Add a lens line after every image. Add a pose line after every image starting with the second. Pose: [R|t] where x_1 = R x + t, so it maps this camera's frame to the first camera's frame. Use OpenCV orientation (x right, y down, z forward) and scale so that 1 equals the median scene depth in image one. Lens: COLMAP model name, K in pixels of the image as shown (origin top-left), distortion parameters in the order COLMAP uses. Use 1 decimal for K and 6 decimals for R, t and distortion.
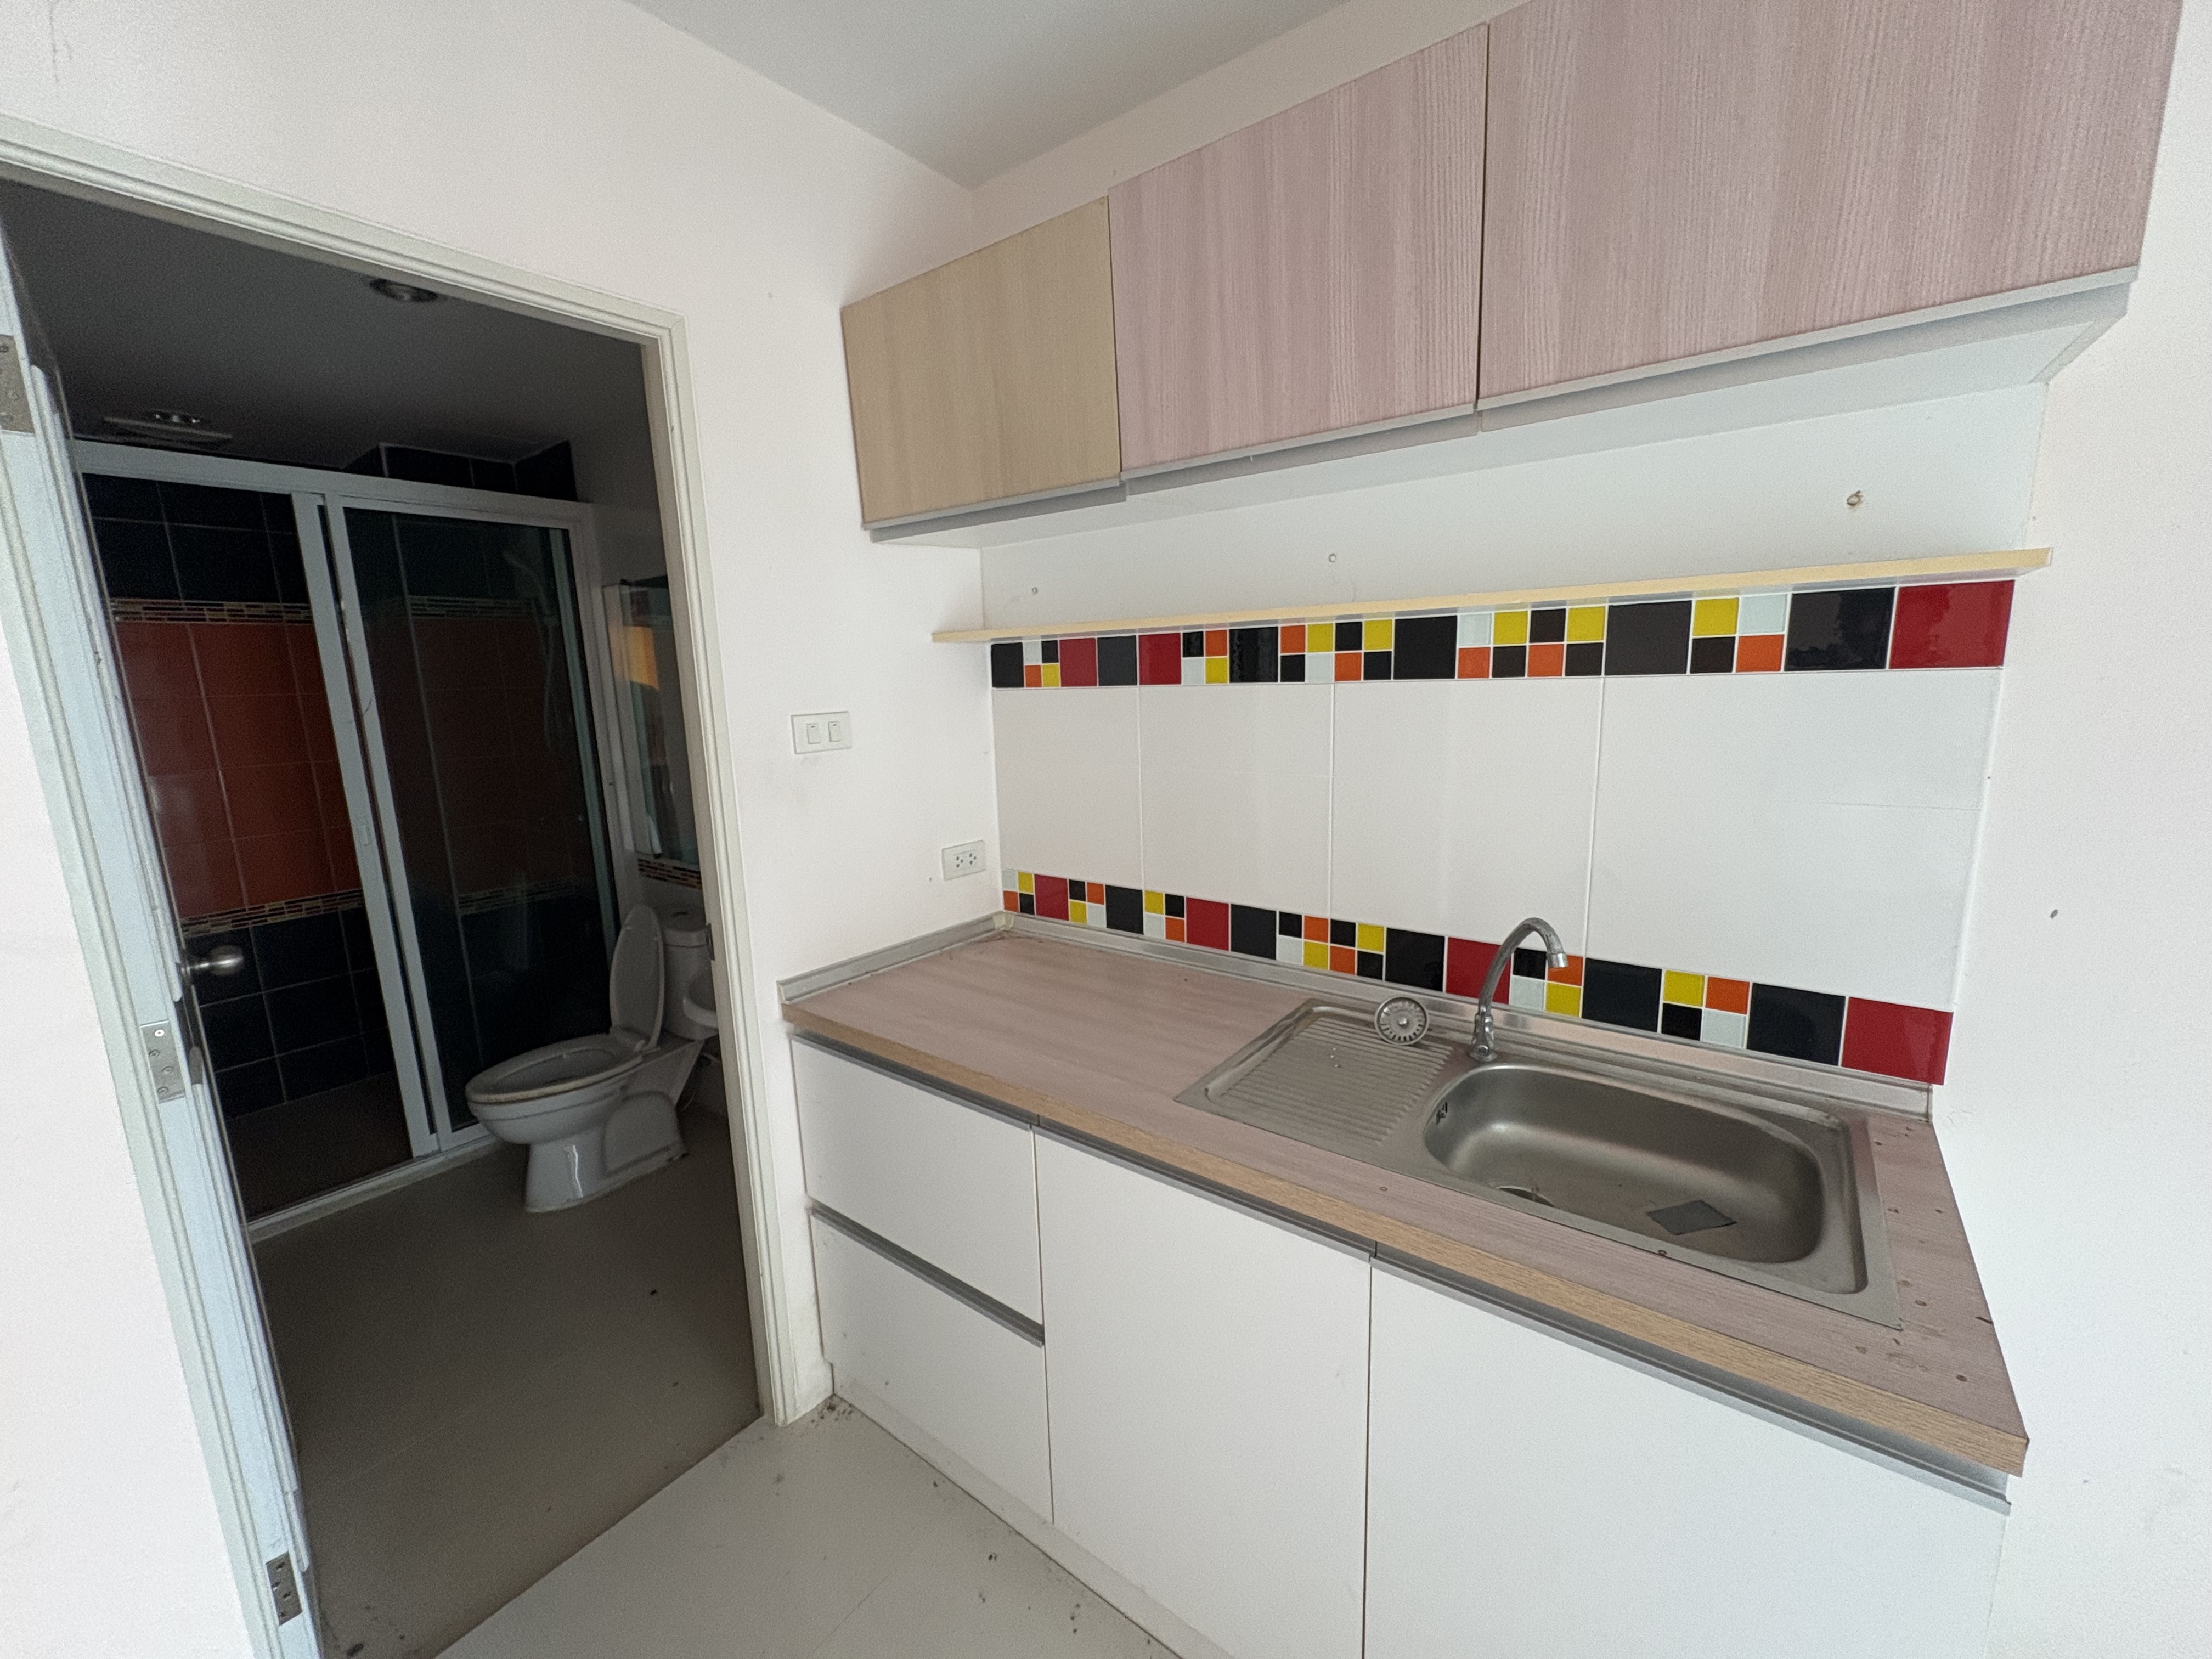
lens RADIAL K [[880.9, 0, 1112.4], [0, 880.9, 832.3], [0, 0, 1]] dist [-0.001641, -0.000232]
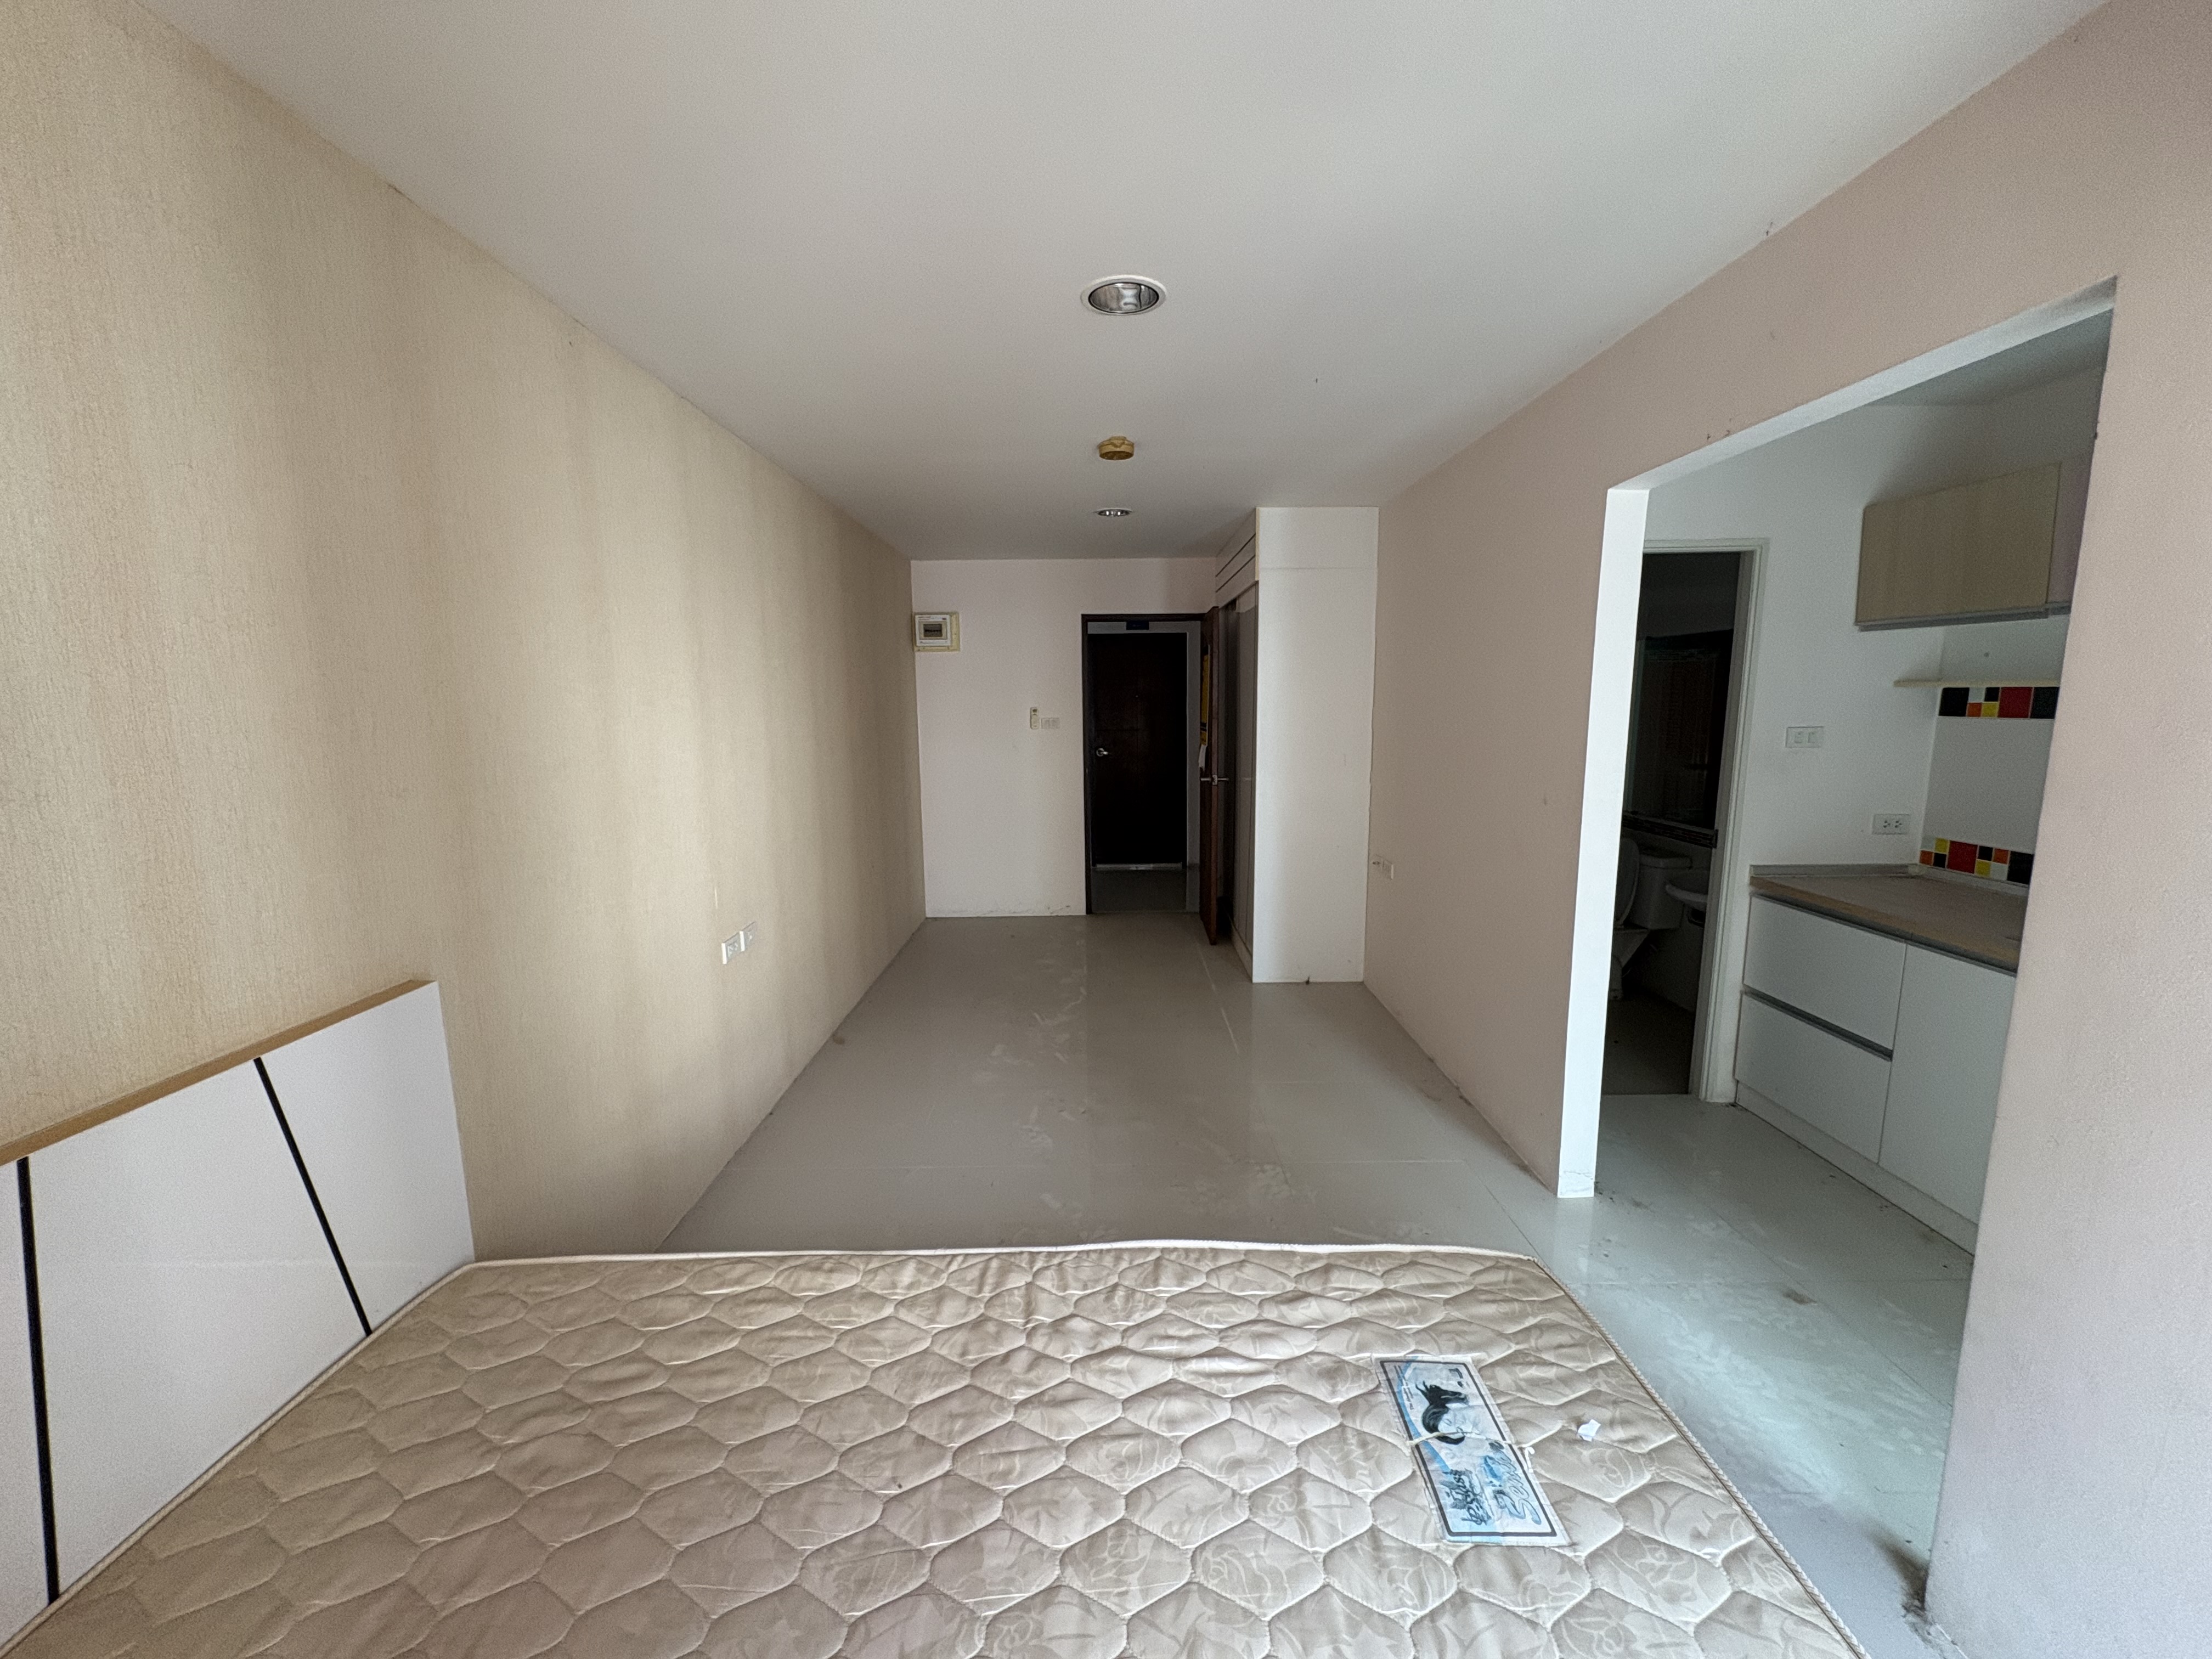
lens RADIAL K [[880.9, 0, 1099.0], [0, 880.9, 829.0], [0, 0, 1]] dist [-0.001641, -0.000232]
pose [[0.598360, 0.142220, -0.788504, 0.239381], [-0.151680, 0.986432, 0.062817, 0.165906], [0.786739, 0.082013, 0.611813, -1.143938]]
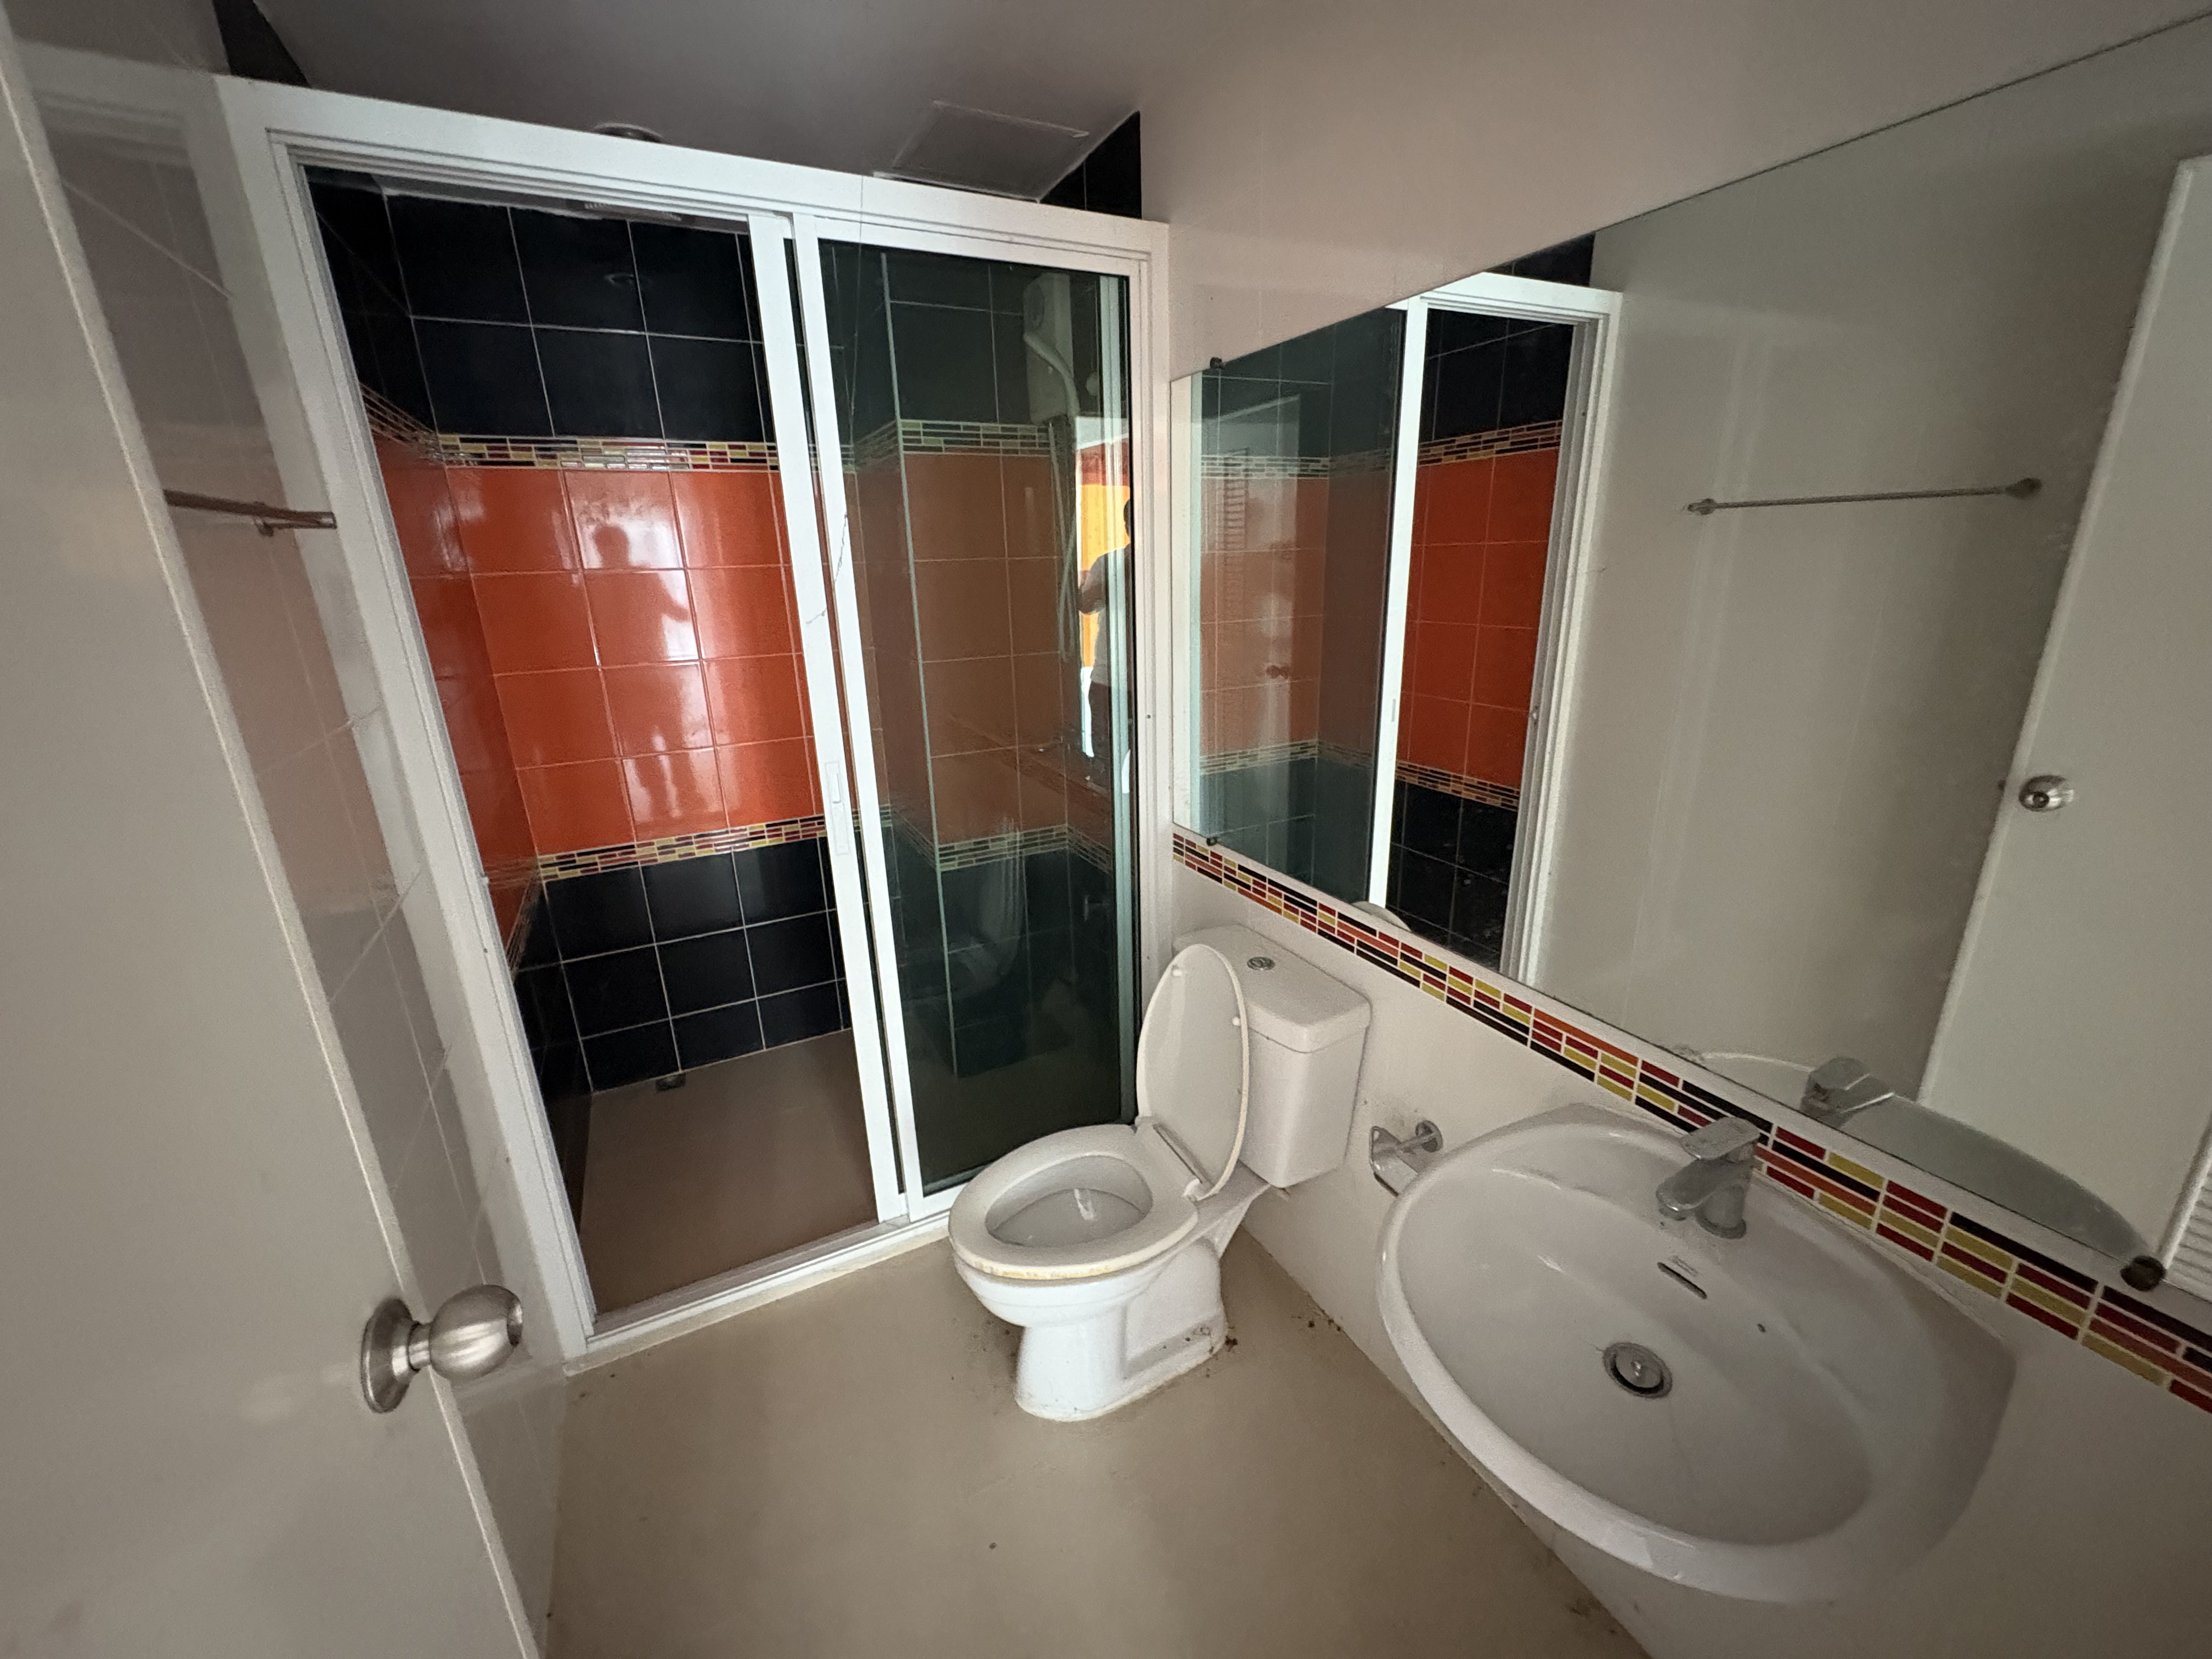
lens RADIAL K [[880.9, 0, 1100.4], [0, 880.9, 828.1], [0, 0, 1]] dist [-0.001641, -0.000232]
pose [[0.901568, 0.129568, -0.412781, -0.343193], [-0.071539, 0.985614, 0.153124, -0.072285], [0.426683, -0.108522, 0.897867, 0.425988]]
